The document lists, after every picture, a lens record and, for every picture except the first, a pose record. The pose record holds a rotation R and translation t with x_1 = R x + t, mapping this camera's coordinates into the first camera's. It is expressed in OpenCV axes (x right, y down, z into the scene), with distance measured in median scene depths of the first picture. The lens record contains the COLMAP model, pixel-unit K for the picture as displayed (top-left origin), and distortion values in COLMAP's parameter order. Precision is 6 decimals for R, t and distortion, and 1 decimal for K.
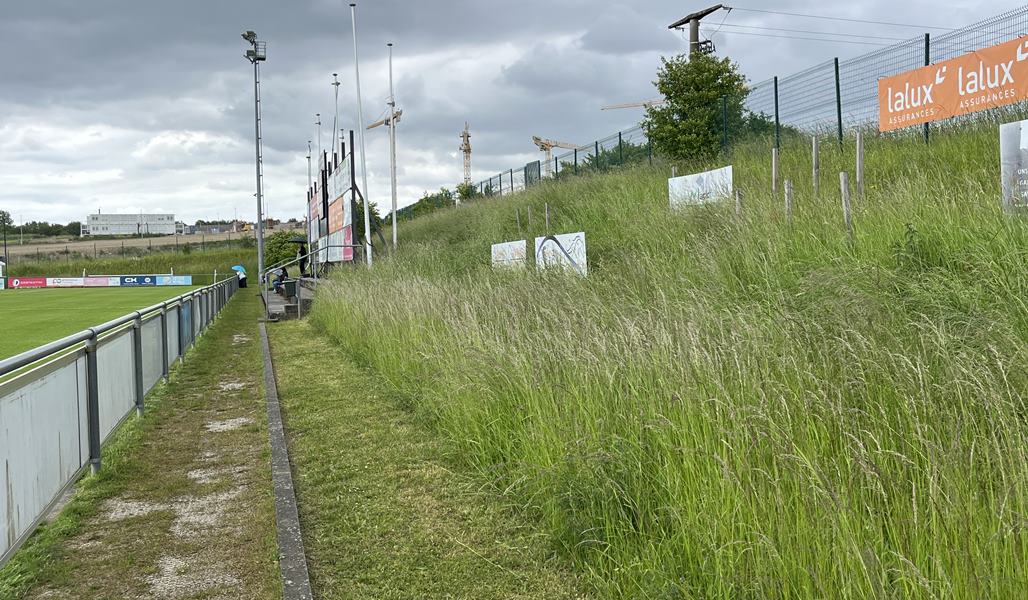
lens RADIAL K [[1049.1, 0, 514.0], [0, 1049.1, 300.0], [0, 0, 1]] dist [0.043562, -0.011680]
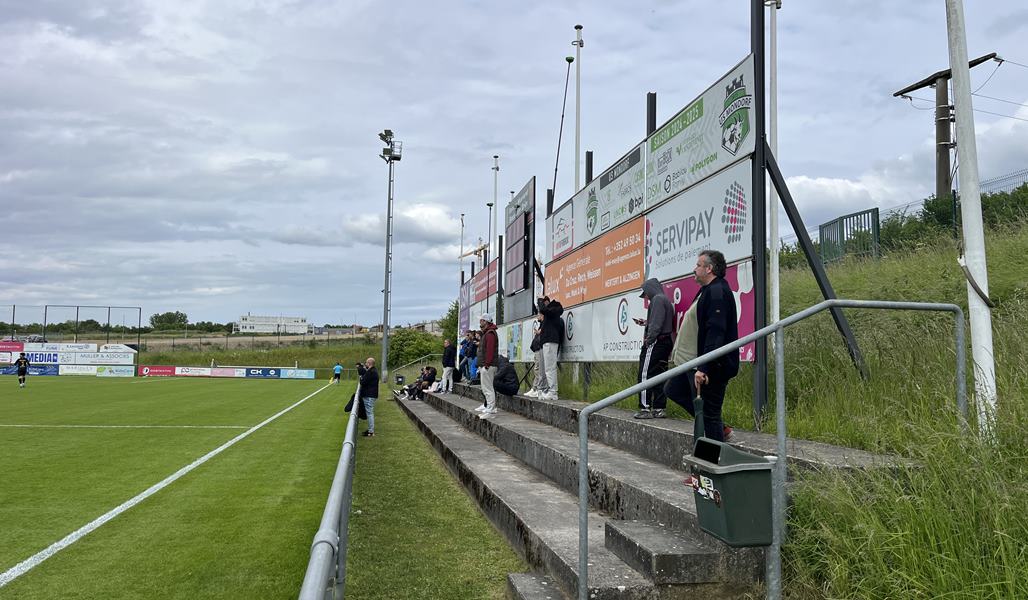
lens RADIAL K [[782.0, 0, 514.0], [0, 782.0, 300.0], [0, 0, 1]] dist [0.068024, -0.094260]
pose [[0.997856, 0.032587, -0.056758, -0.070058], [-0.039051, 0.992388, -0.116794, -0.008300], [0.052520, 0.118760, 0.991533, 0.239740]]
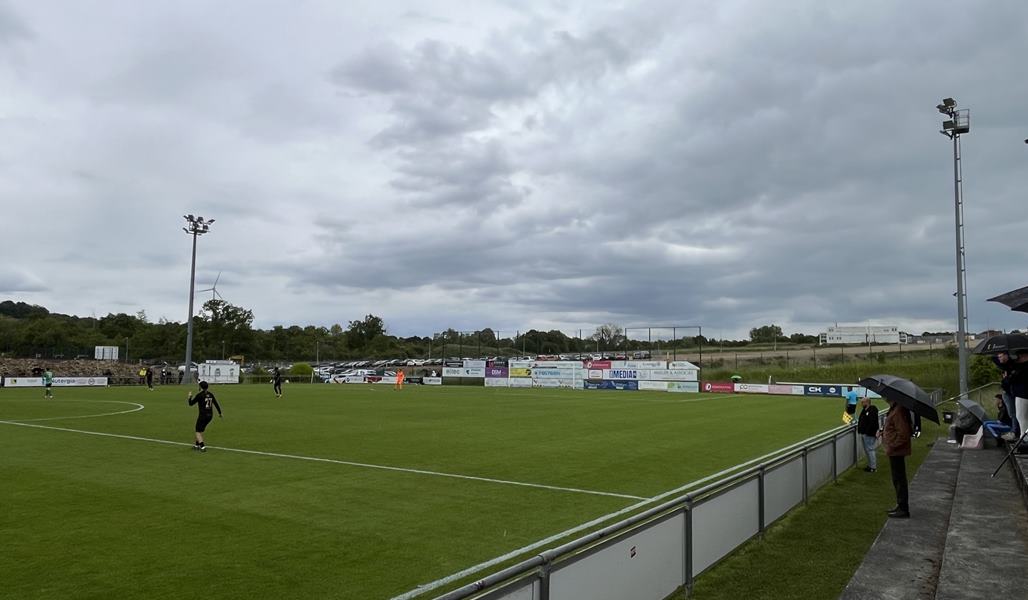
lens RADIAL K [[744.1, 0, 514.0], [0, 744.1, 300.0], [0, 0, 1]] dist [-0.004819, 0.000967]
pose [[0.695567, -0.033293, -0.717689, -0.062606], [-0.052893, 0.993842, -0.097366, -0.018857], [0.716511, 0.105685, 0.689523, 0.317585]]
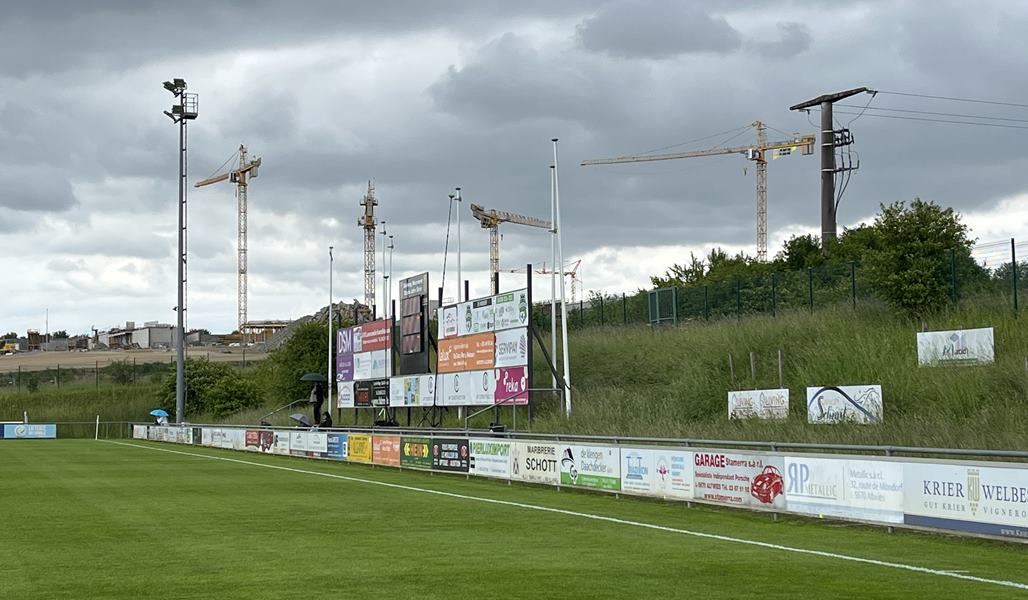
lens RADIAL K [[1794.3, 0, 514.0], [0, 1794.3, 300.0], [0, 0, 1]] dist [0.122773, 0.002707]
pose [[0.997858, 0.016326, 0.063350, -0.086120], [-0.010137, 0.995251, -0.096817, 0.007332], [-0.064630, 0.095967, 0.993284, -0.181216]]
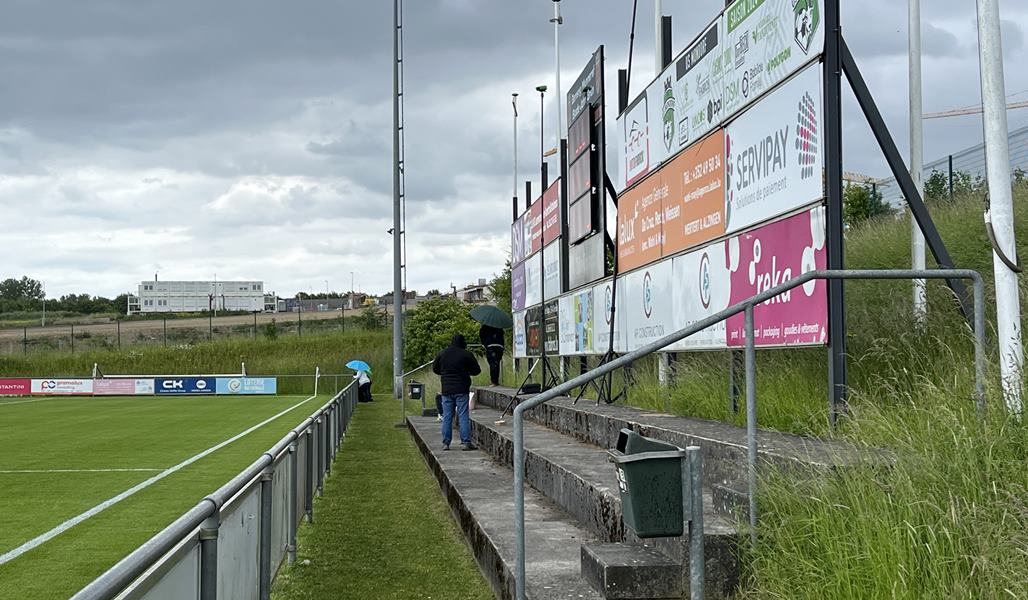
lens RADIAL K [[1520.8, 0, 514.0], [0, 1520.8, 300.0], [0, 0, 1]] dist [0.202257, -0.780570]
pose [[0.988536, 0.003281, -0.150948, -0.055598], [-0.014289, 0.997310, -0.071899, -0.007147], [0.150306, 0.073232, 0.985924, 0.204998]]
